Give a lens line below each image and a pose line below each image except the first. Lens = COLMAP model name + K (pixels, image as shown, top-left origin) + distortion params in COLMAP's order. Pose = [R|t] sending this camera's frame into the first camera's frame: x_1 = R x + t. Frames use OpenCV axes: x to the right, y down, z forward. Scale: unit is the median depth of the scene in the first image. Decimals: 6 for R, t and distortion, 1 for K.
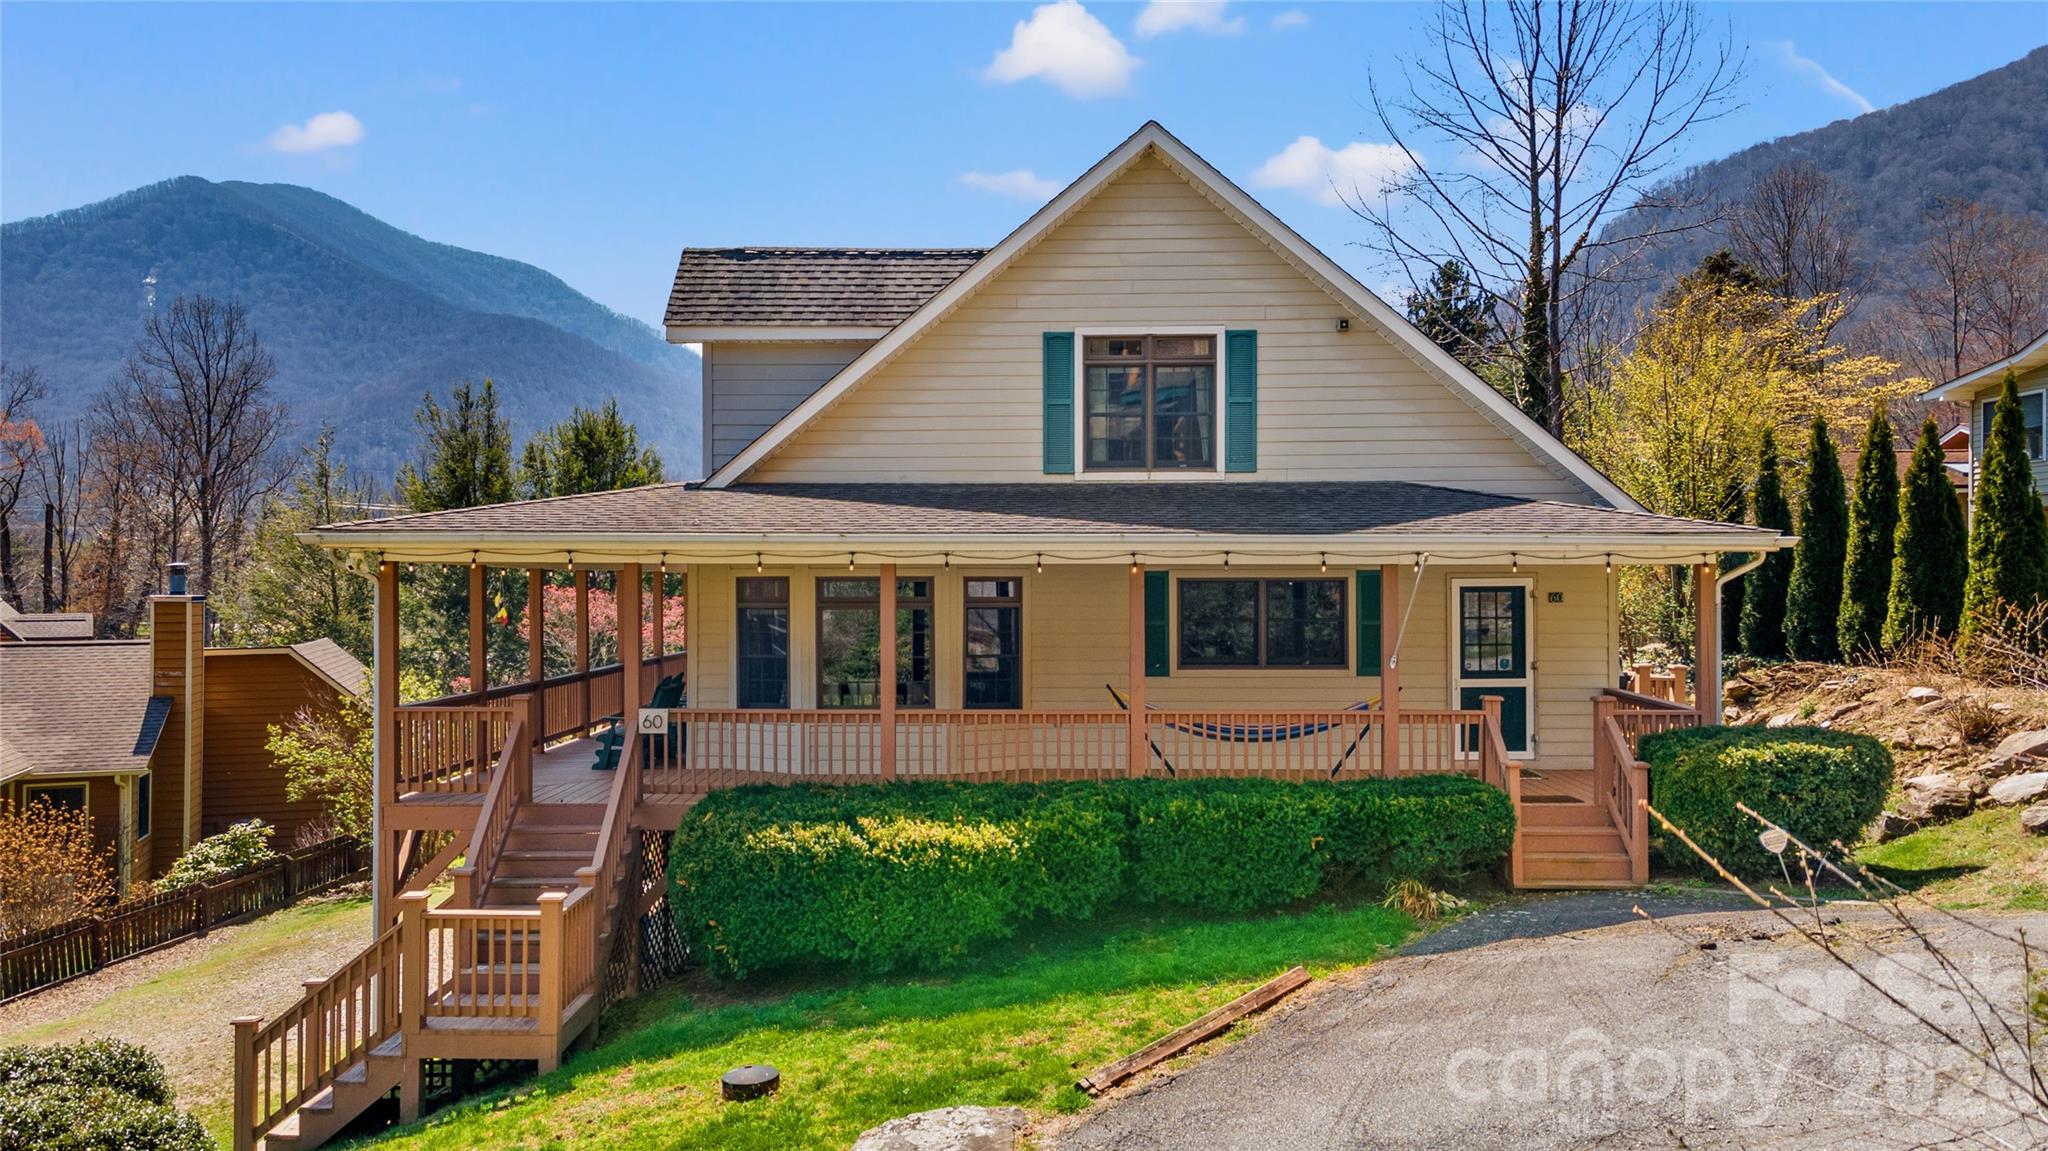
lens RADIAL K [[1516.6, 0, 1024.0], [0, 1516.6, 575.5], [0, 0, 1]] dist [0.039961, -0.000305]
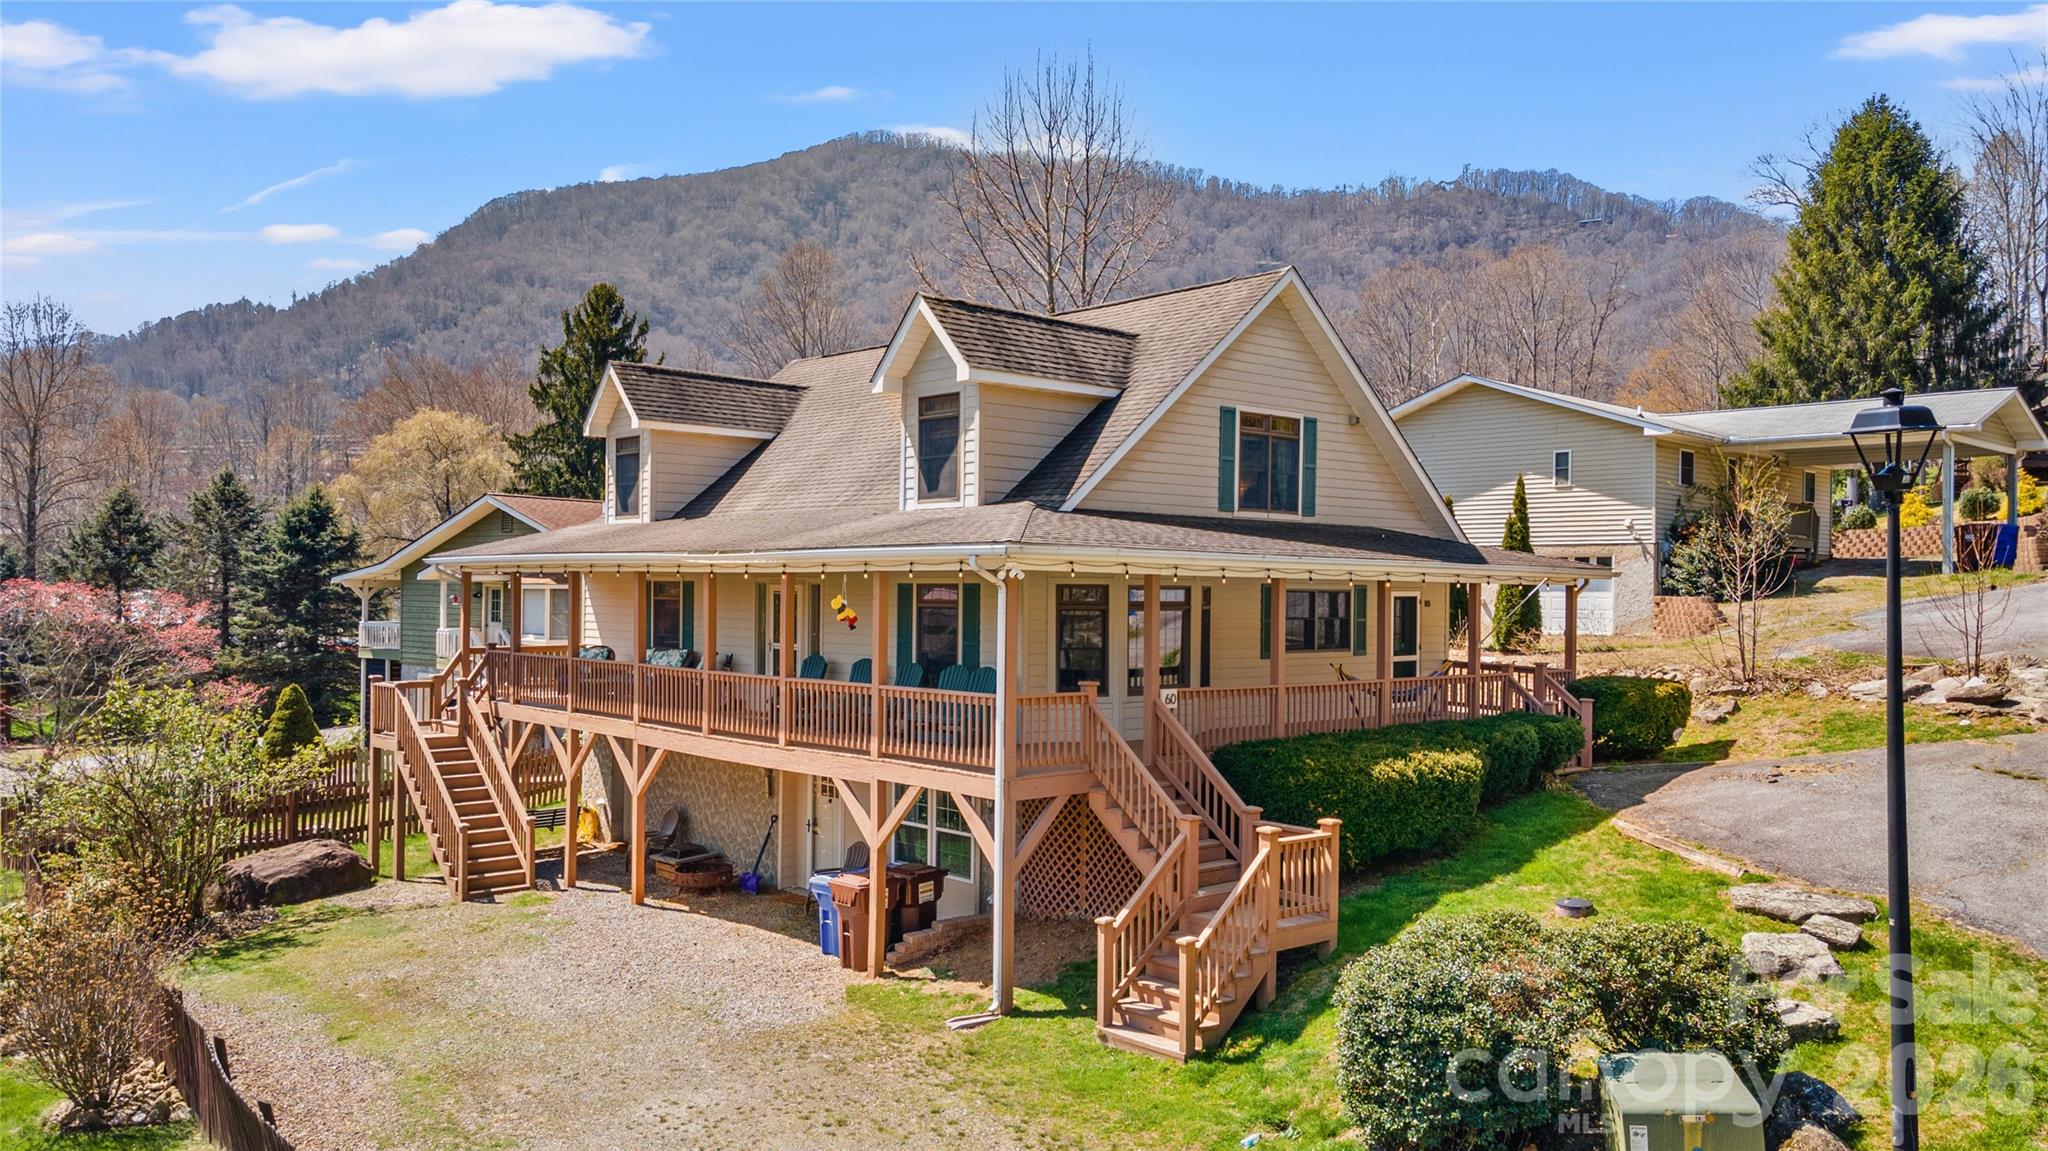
lens RADIAL K [[1479.2, 0, 1024.0], [0, 1479.2, 575.5], [0, 0, 1]] dist [0.042528, 0.000307]
pose [[0.738257, 0.017082, 0.674303, -1.005230], [-0.016825, 0.999835, -0.006908, 0.002760], [-0.674309, -0.006245, 0.738423, 0.142633]]
